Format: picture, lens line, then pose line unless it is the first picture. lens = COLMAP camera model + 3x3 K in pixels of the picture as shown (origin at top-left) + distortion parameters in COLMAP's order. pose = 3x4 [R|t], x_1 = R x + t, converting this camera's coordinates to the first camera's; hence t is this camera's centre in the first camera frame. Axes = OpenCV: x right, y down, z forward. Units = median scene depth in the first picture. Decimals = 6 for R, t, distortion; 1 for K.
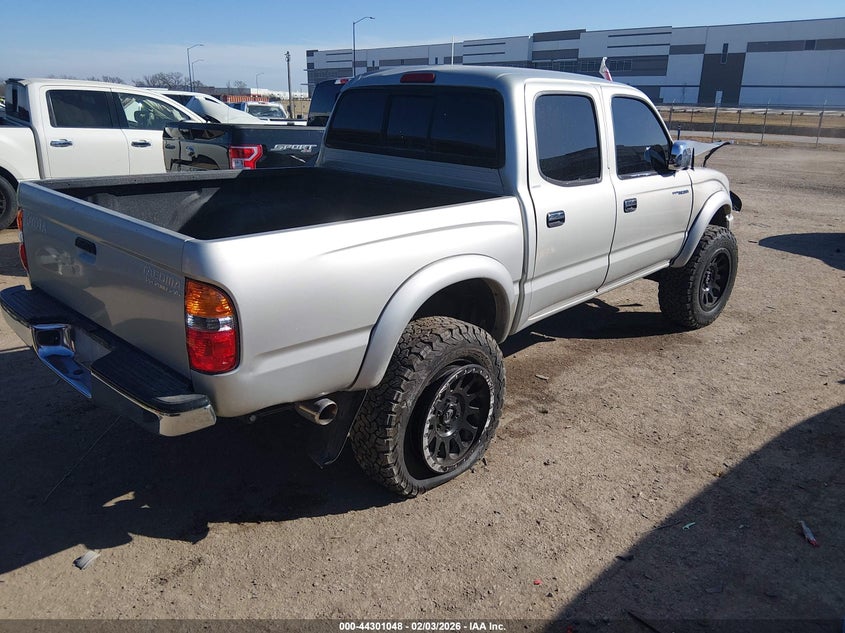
lens RADIAL K [[661.2, 0, 425.9], [0, 661.2, 316.9], [0, 0, 1]] dist [0.003858, -0.007169]
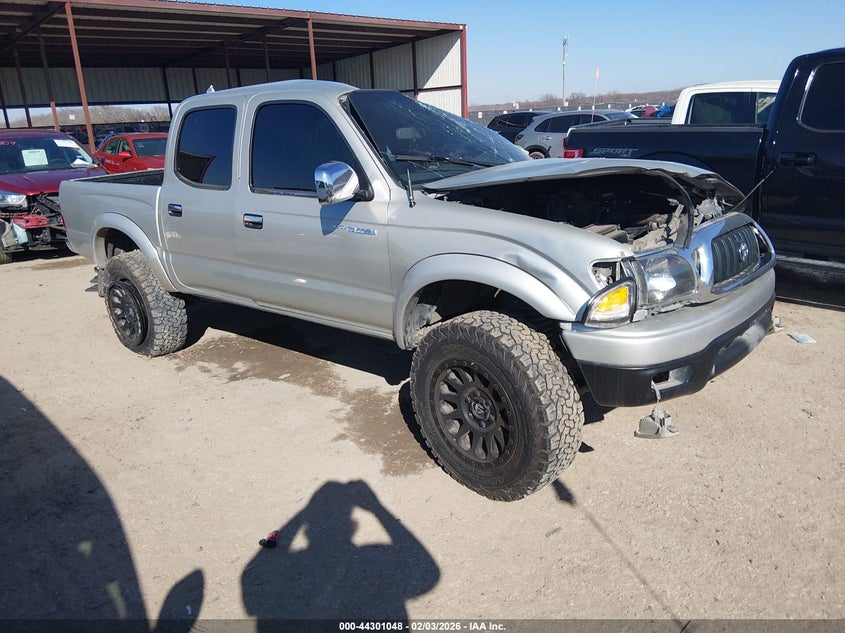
lens RADIAL K [[661.2, 0, 425.9], [0, 661.2, 316.9], [0, 0, 1]] dist [0.003858, -0.007169]
pose [[0.009626, 0.273049, -0.961952, 1.244481], [-0.263093, 0.928794, 0.261005, -0.352191], [0.964723, 0.250570, 0.080777, 1.196613]]
